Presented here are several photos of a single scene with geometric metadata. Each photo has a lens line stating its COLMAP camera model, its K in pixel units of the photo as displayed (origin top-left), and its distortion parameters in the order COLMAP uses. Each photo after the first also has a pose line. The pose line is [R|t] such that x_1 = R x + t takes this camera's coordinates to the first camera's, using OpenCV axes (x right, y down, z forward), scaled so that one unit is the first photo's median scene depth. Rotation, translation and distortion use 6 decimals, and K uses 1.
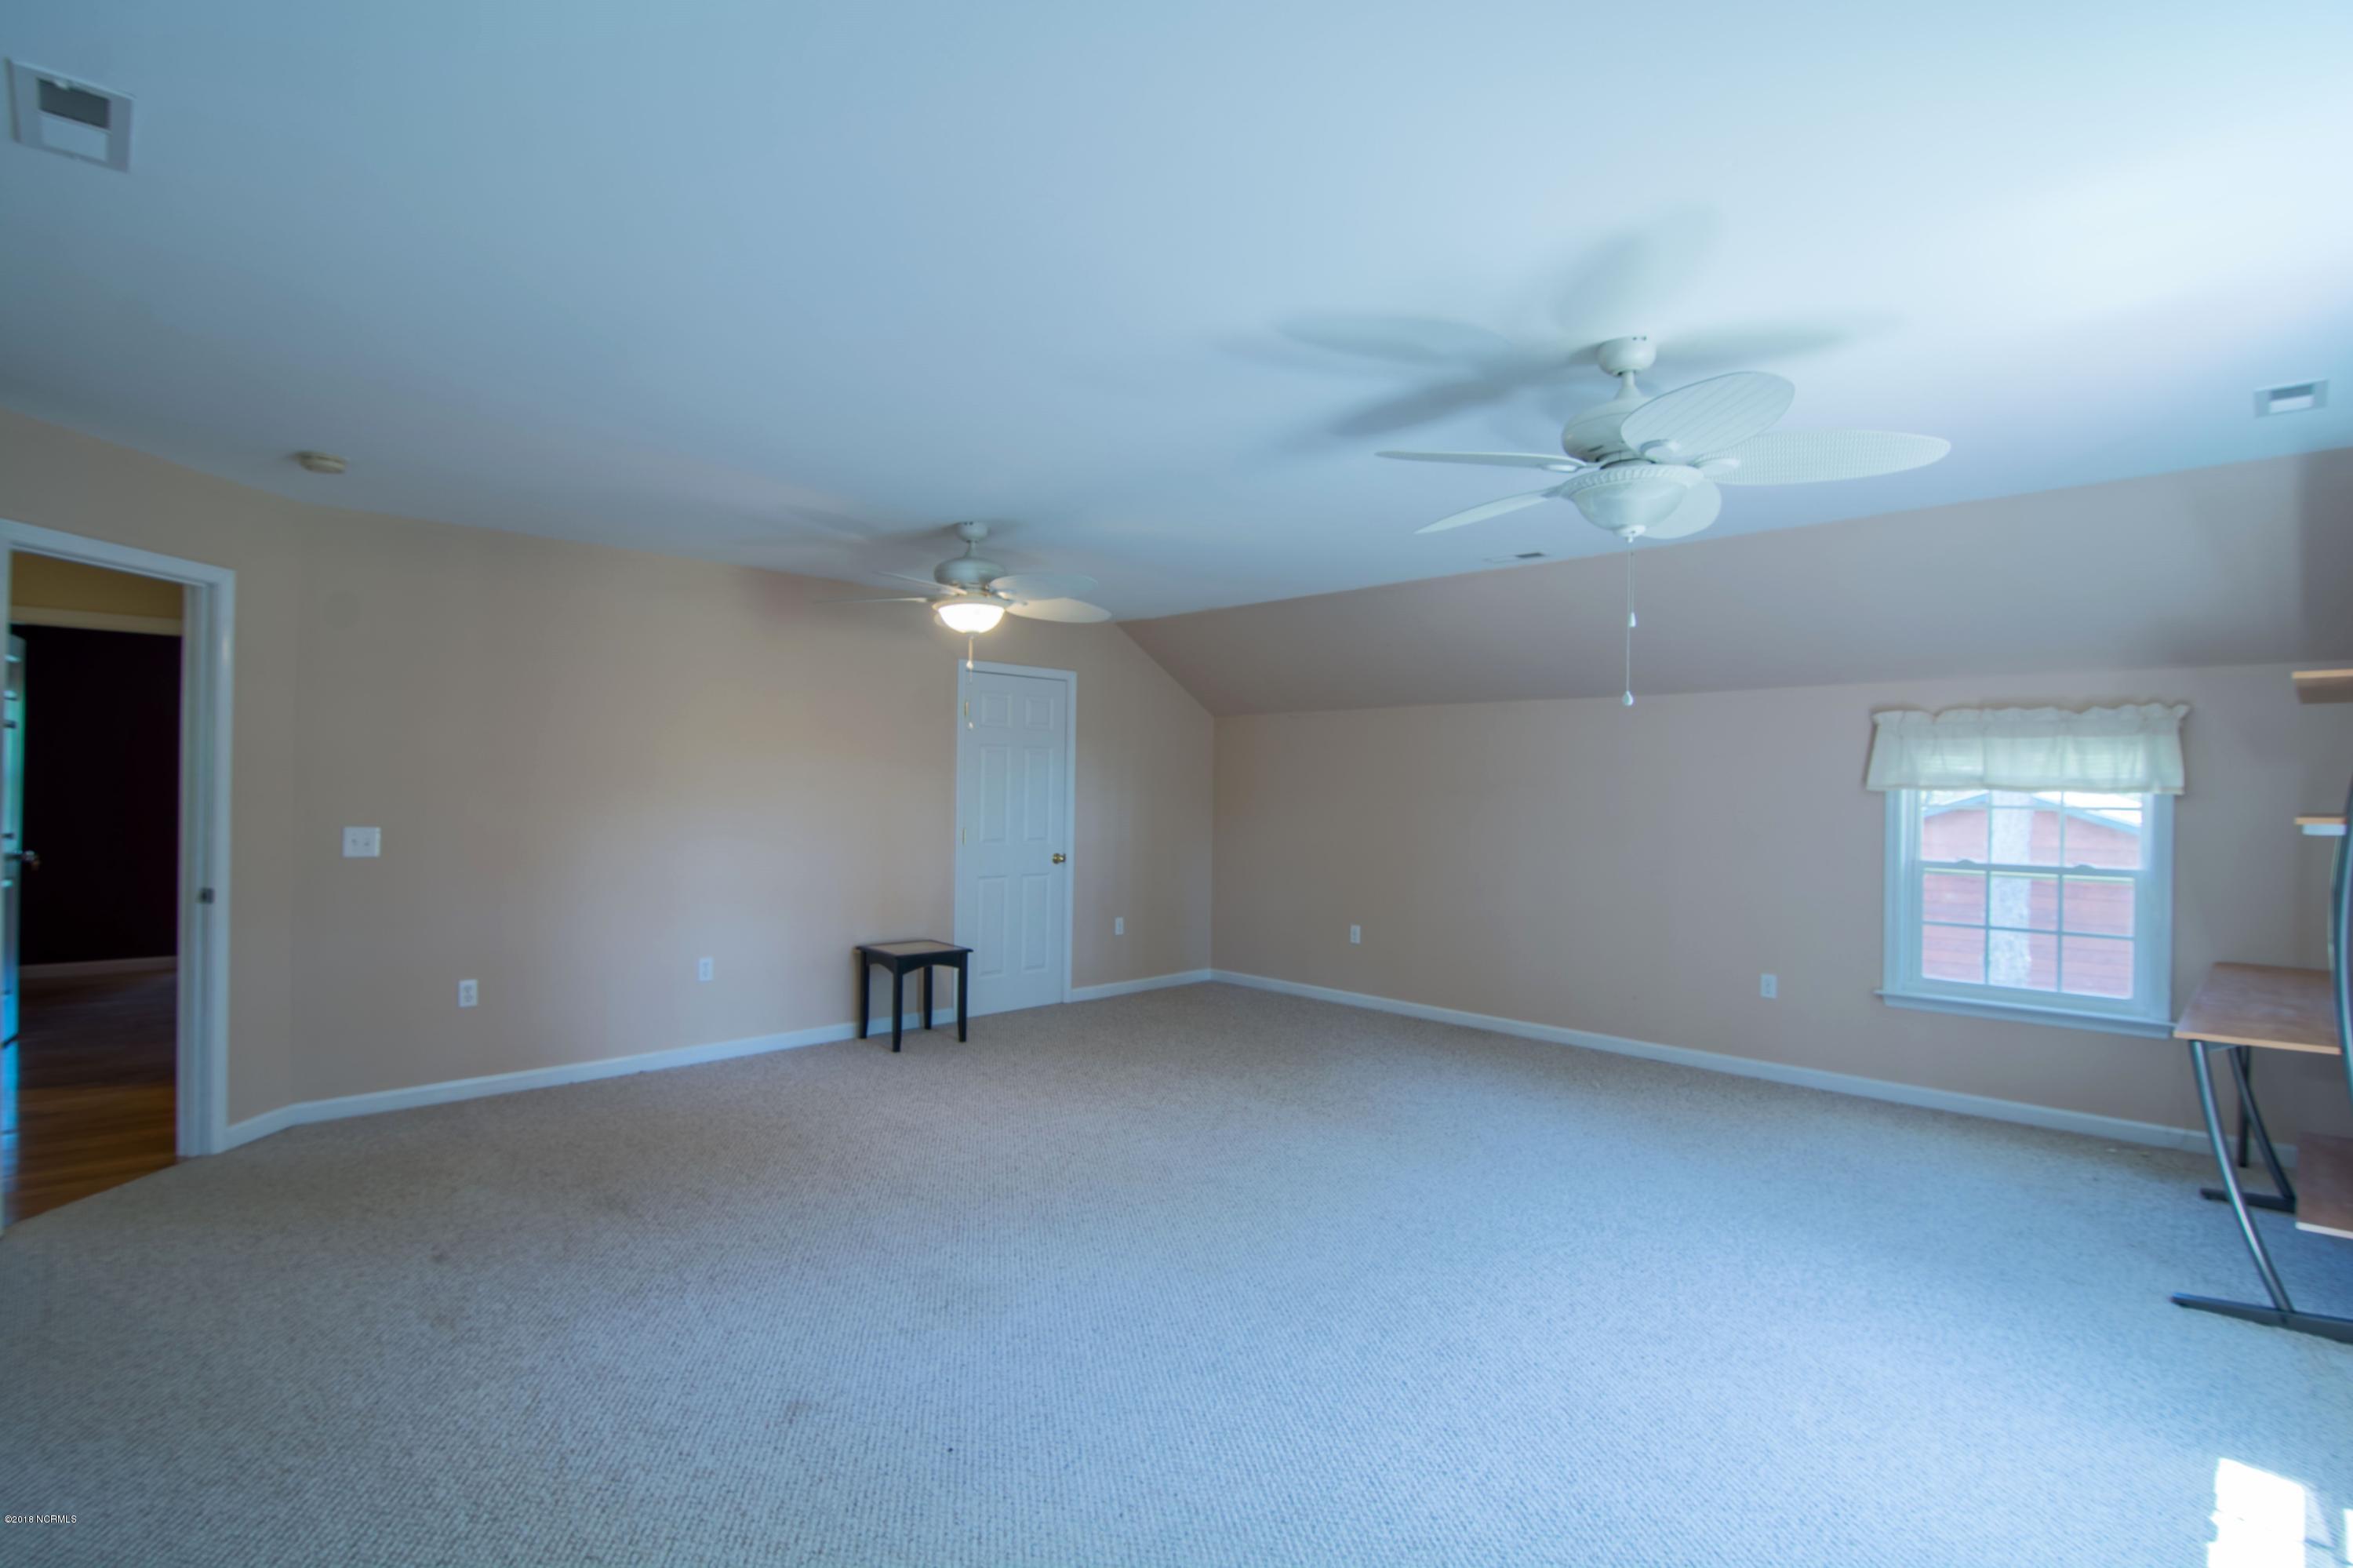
lens RADIAL K [[1132.3, 0, 1172.1], [0, 1132.3, 784.1], [0, 0, 1]] dist [0.001474, -0.020336]
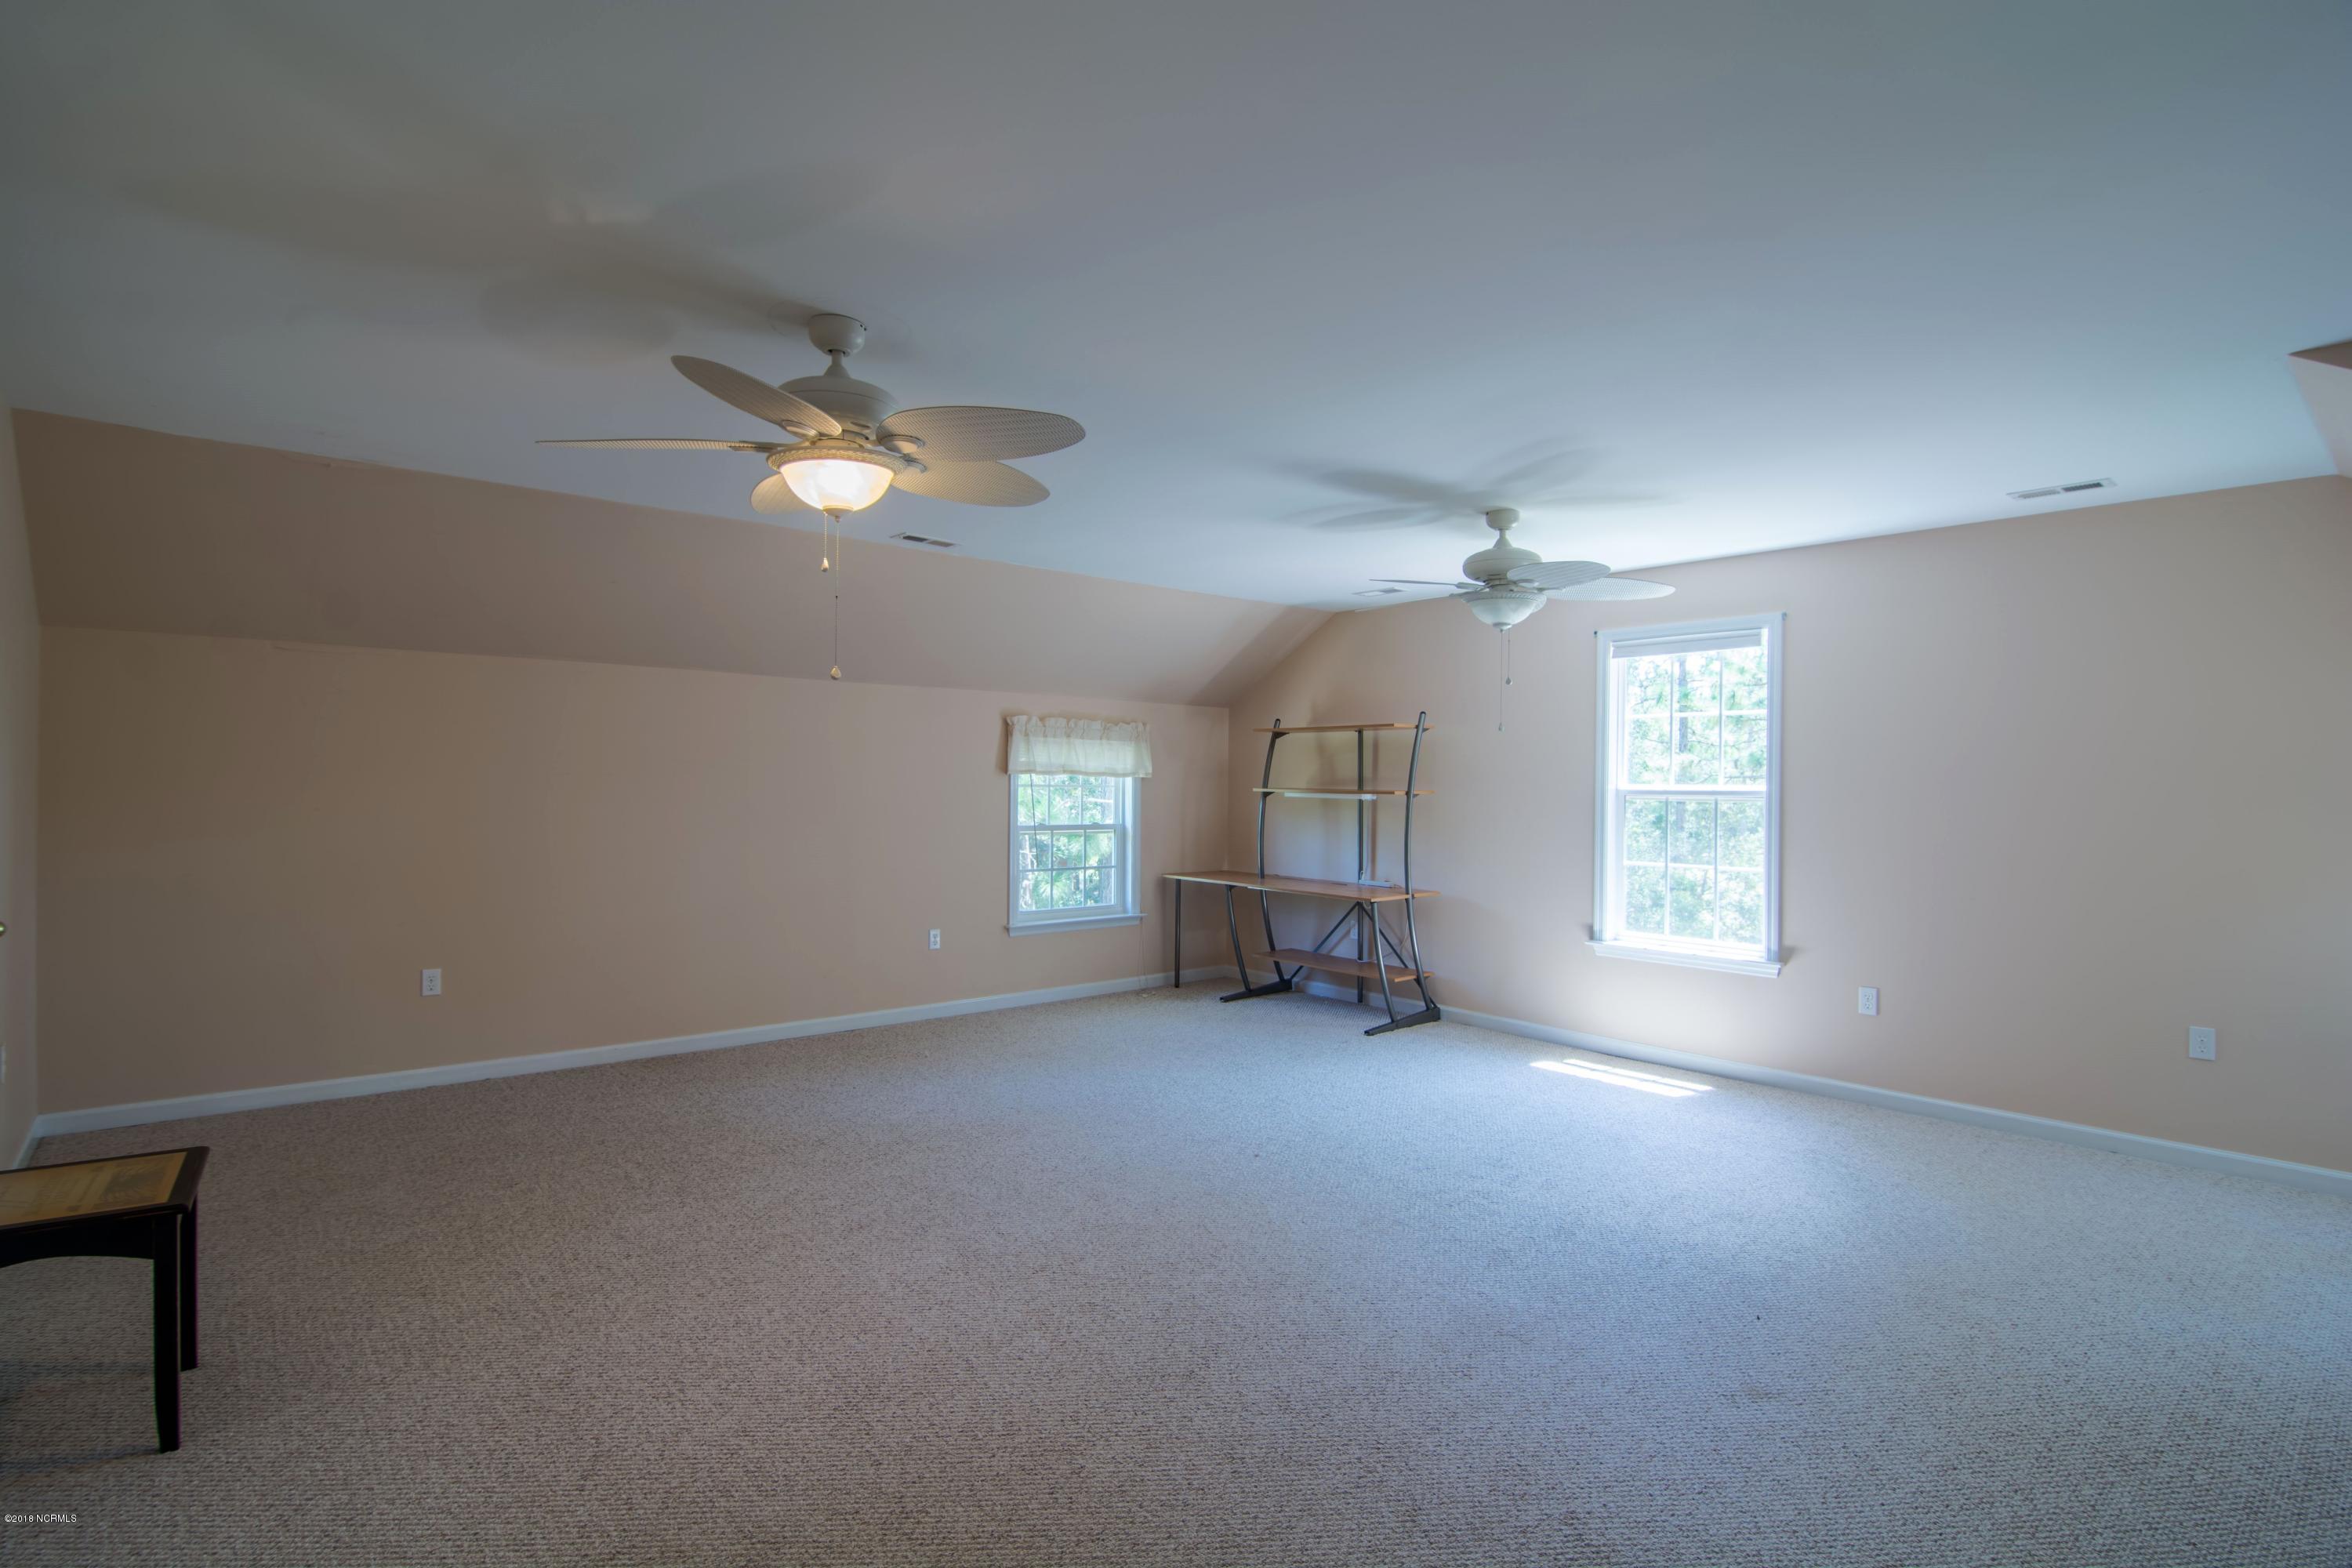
lens RADIAL K [[1131.8, 0, 1171.6], [0, 1131.8, 784.1], [0, 0, 1]] dist [0.001474, -0.020336]
pose [[0.072523, -0.012569, 0.997288, -0.743456], [-0.016354, 0.999771, 0.013790, -0.004831], [-0.997233, -0.017310, 0.072301, 0.785170]]
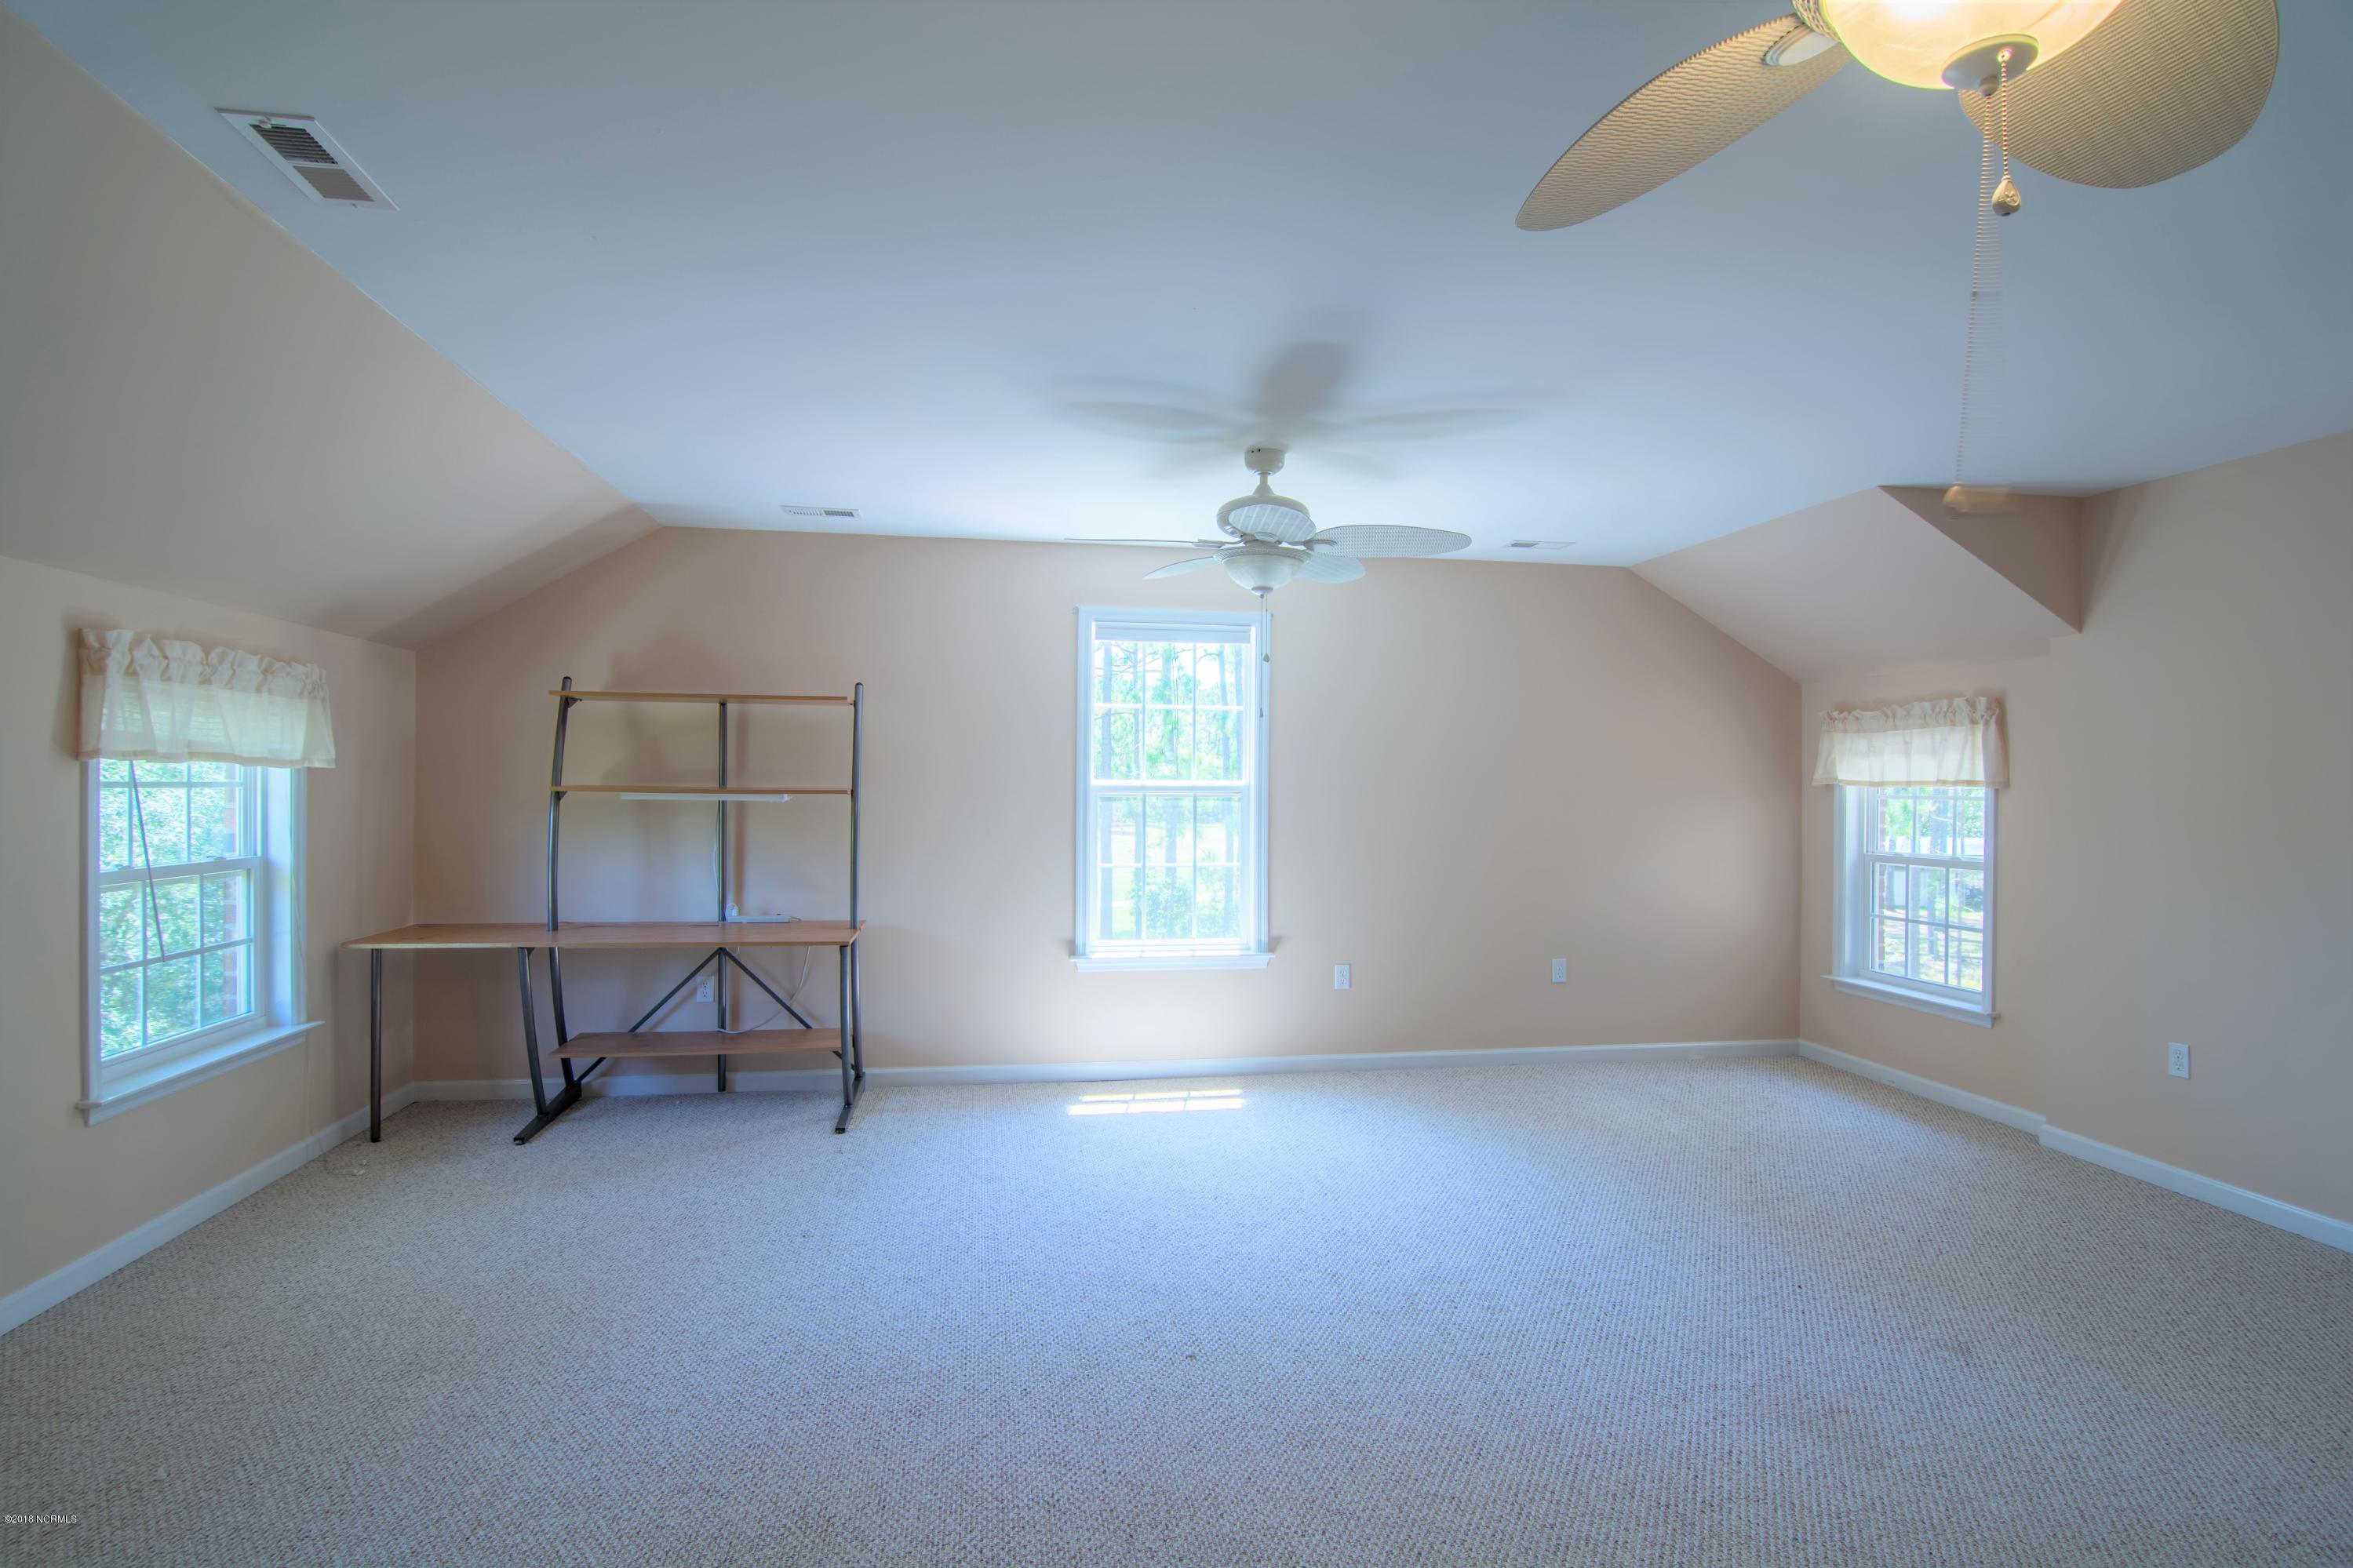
lens RADIAL K [[1132.1, 0, 1172.1], [0, 1132.1, 784.1], [0, 0, 1]] dist [0.001474, -0.020336]
pose [[-0.816717, -0.018867, 0.576729, -0.175307], [-0.021580, 0.999765, 0.002145, 0.005009], [-0.576634, -0.010694, -0.816933, 1.258525]]
